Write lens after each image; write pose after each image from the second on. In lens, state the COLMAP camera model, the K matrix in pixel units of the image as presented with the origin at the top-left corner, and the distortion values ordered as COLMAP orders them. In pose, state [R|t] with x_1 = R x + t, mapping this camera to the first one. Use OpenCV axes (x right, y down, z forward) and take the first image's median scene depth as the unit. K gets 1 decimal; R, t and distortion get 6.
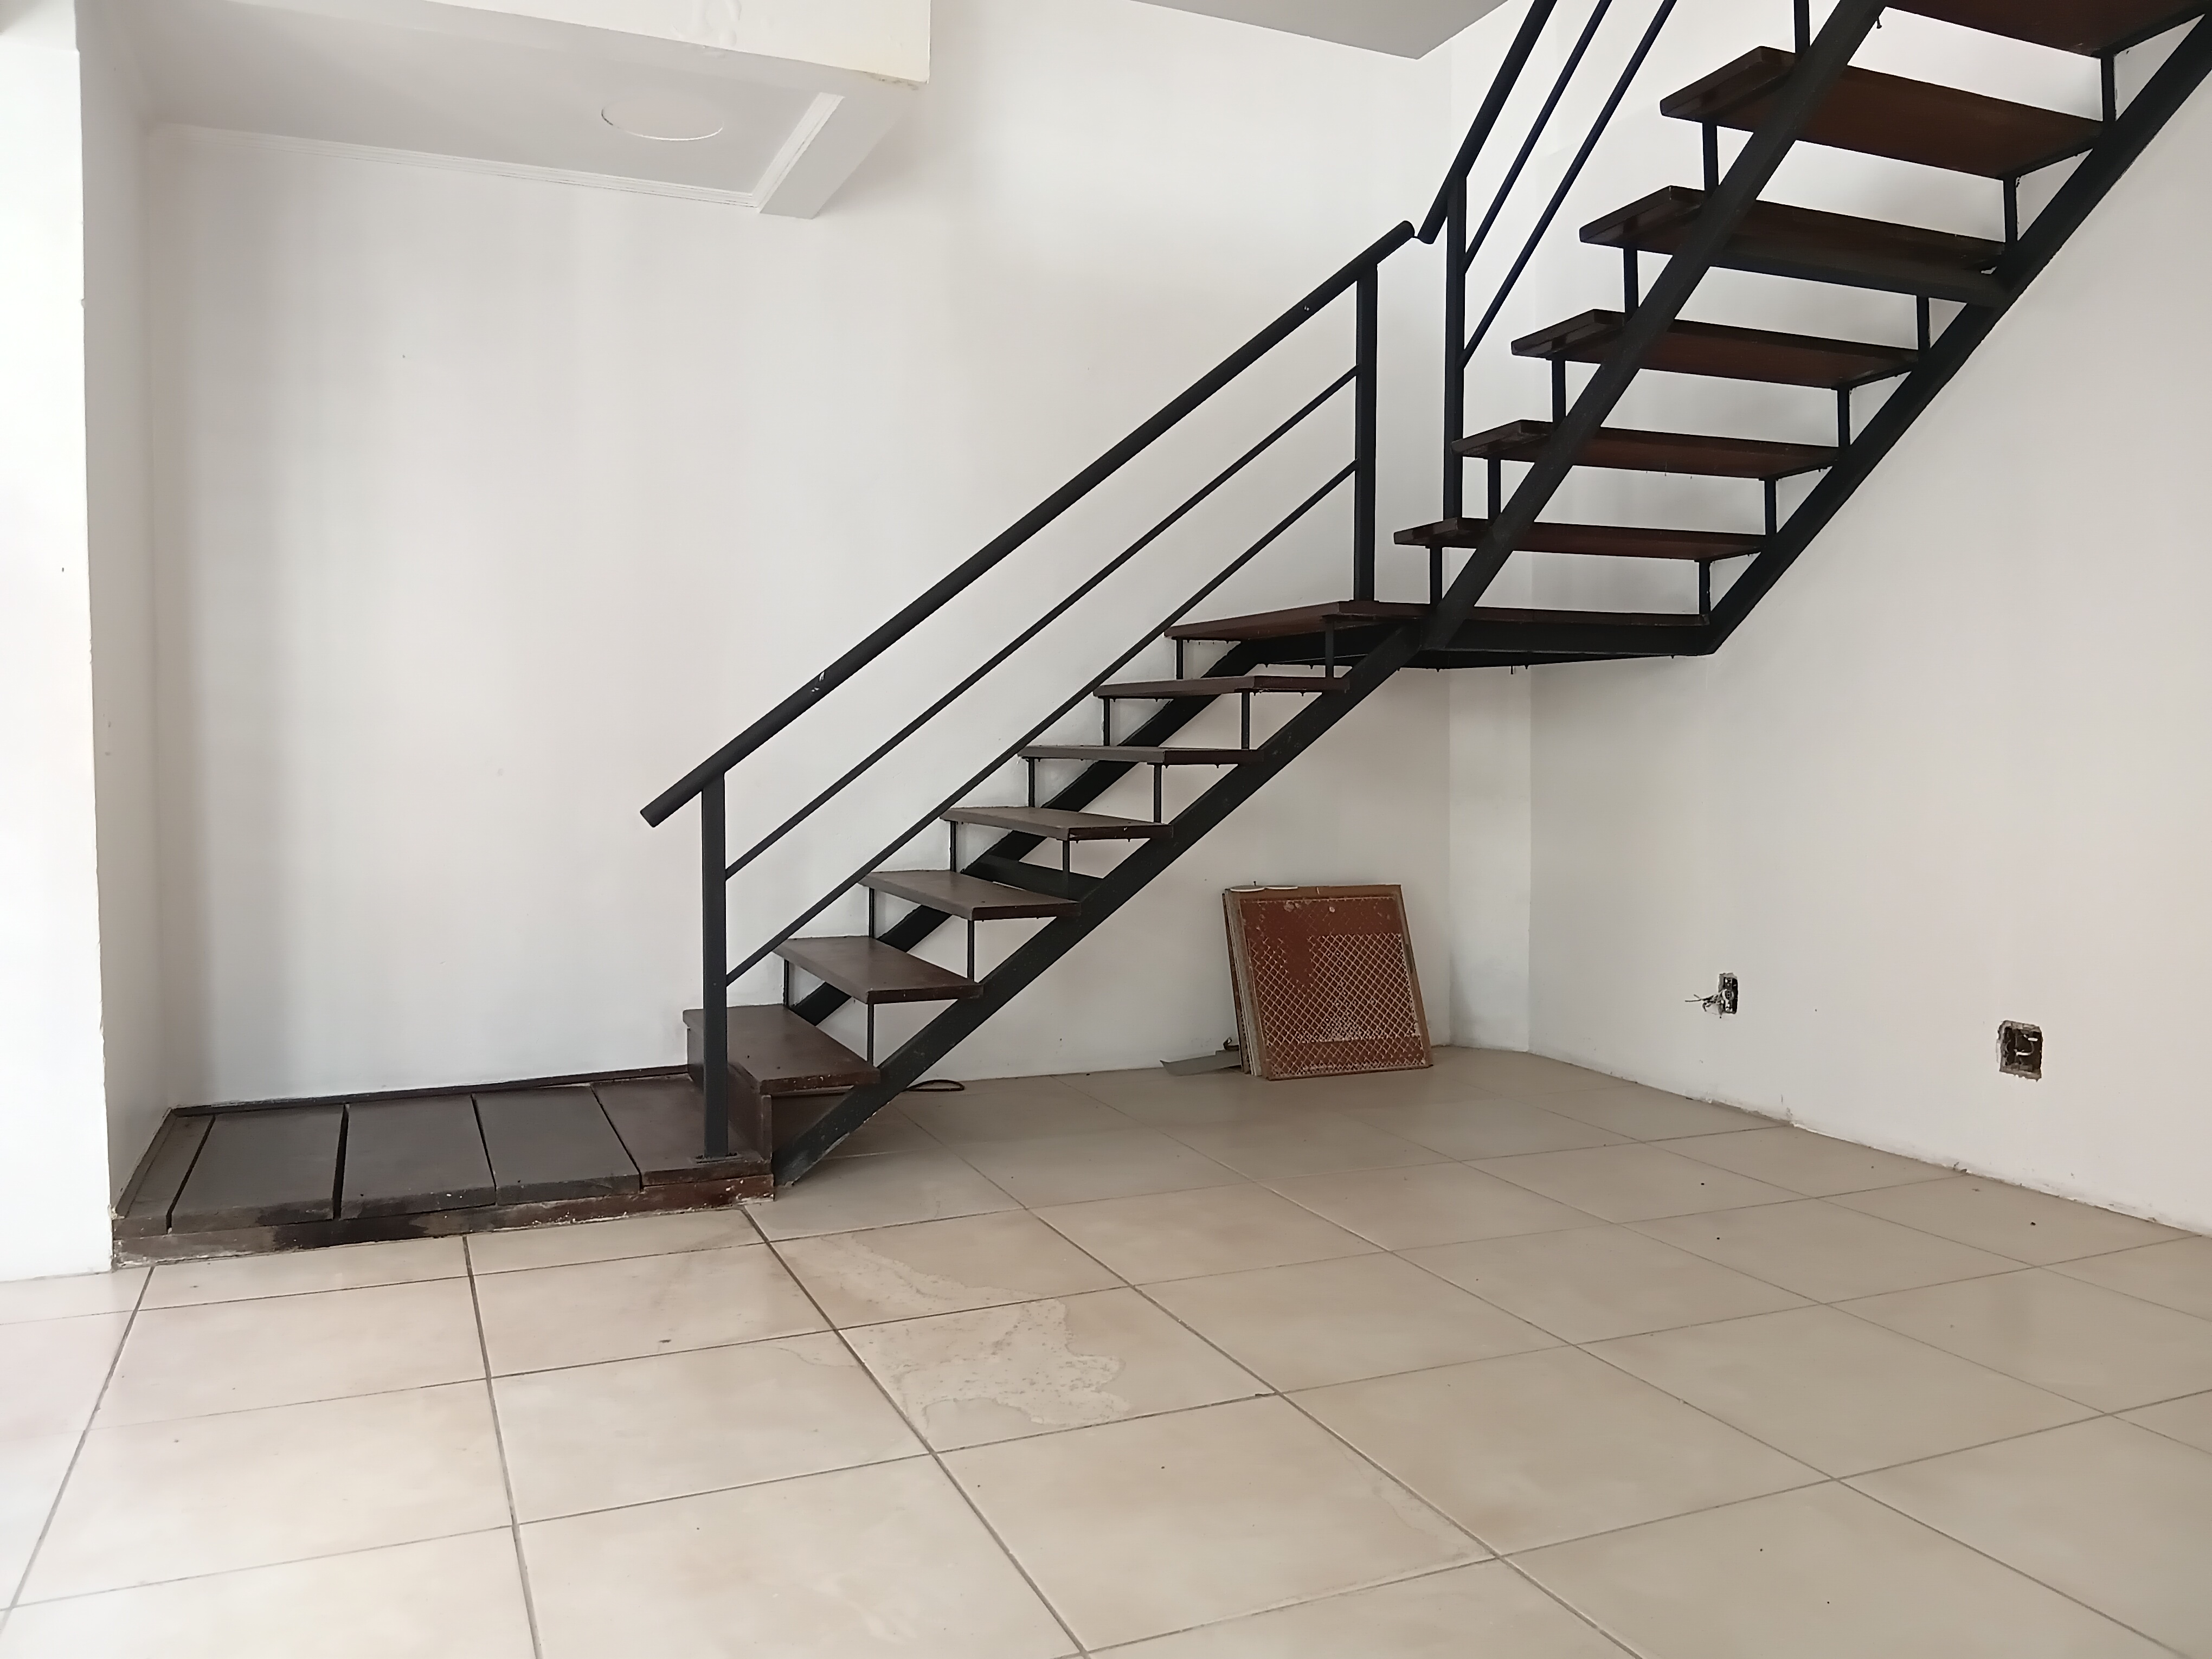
lens RADIAL K [[1680.9, 0, 1102.5], [0, 1680.9, 835.9], [0, 0, 1]] dist [0.014328, -0.017201]
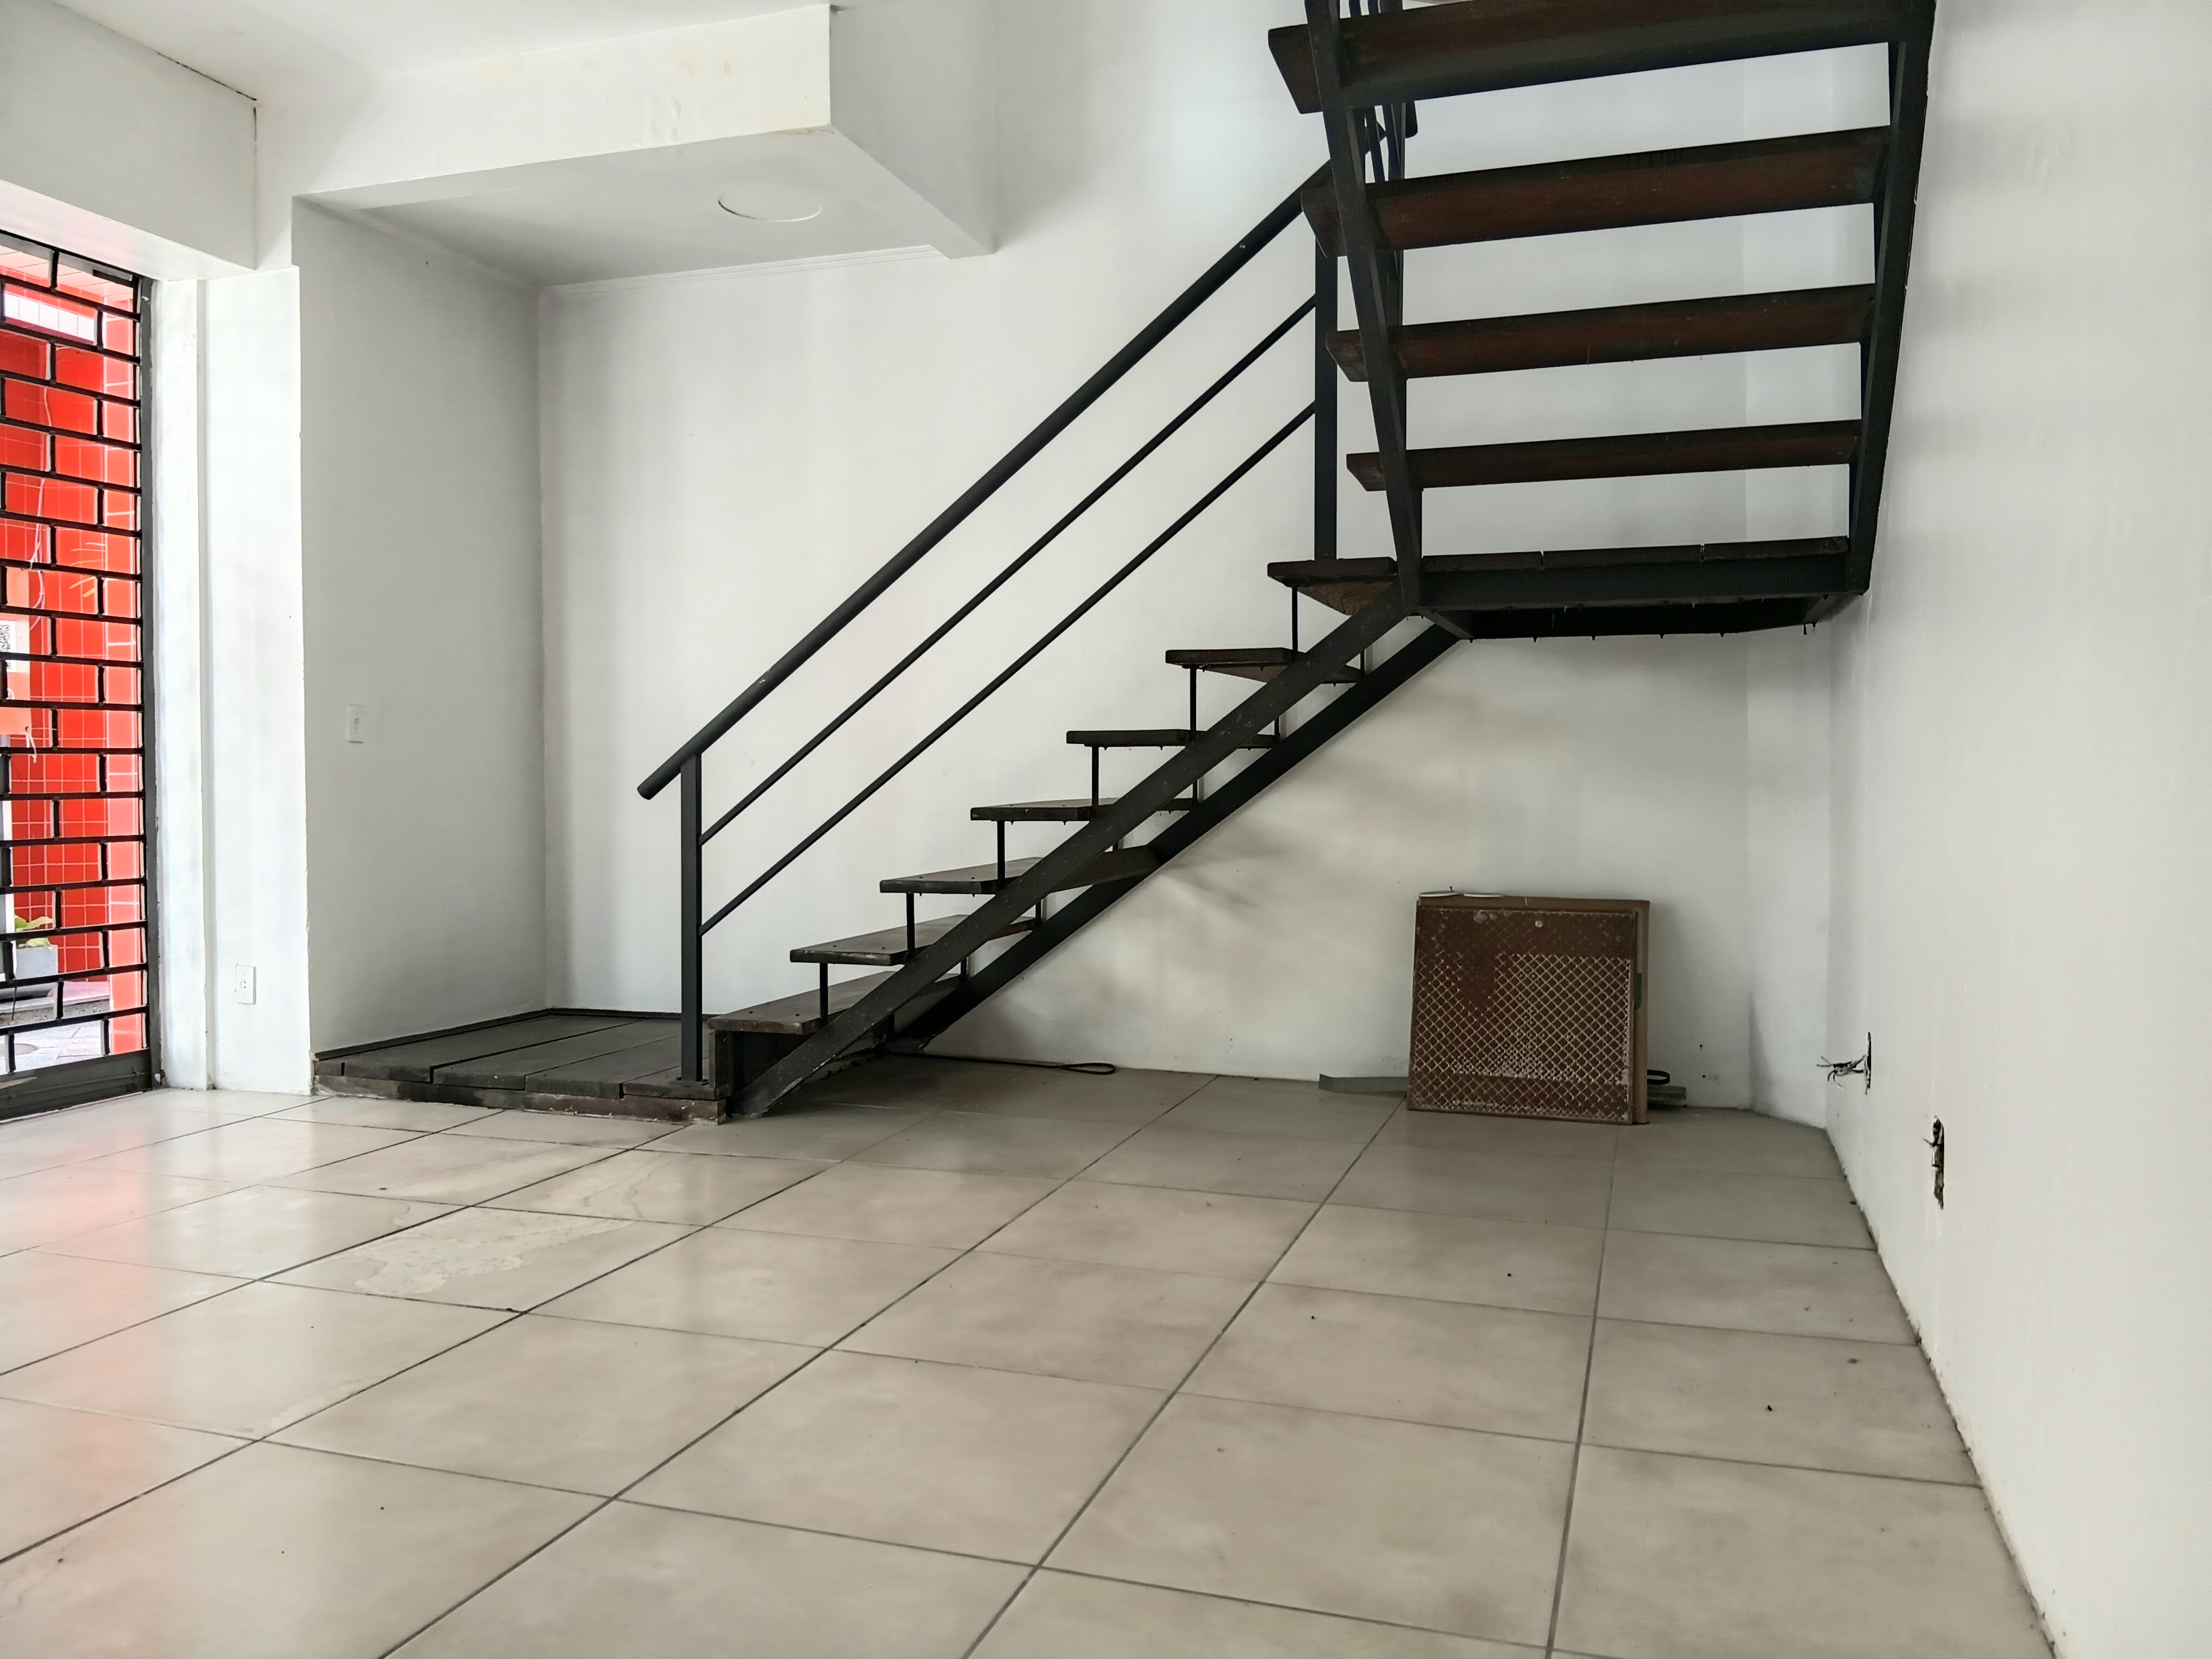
lens RADIAL K [[1680.9, 0, 1101.0], [0, 1680.9, 822.1], [0, 0, 1]] dist [0.014328, -0.017201]
pose [[0.747235, 0.016471, -0.664356, 0.667421], [-0.034669, 0.999298, -0.014219, 0.015109], [0.663655, 0.033658, 0.747281, 0.270941]]
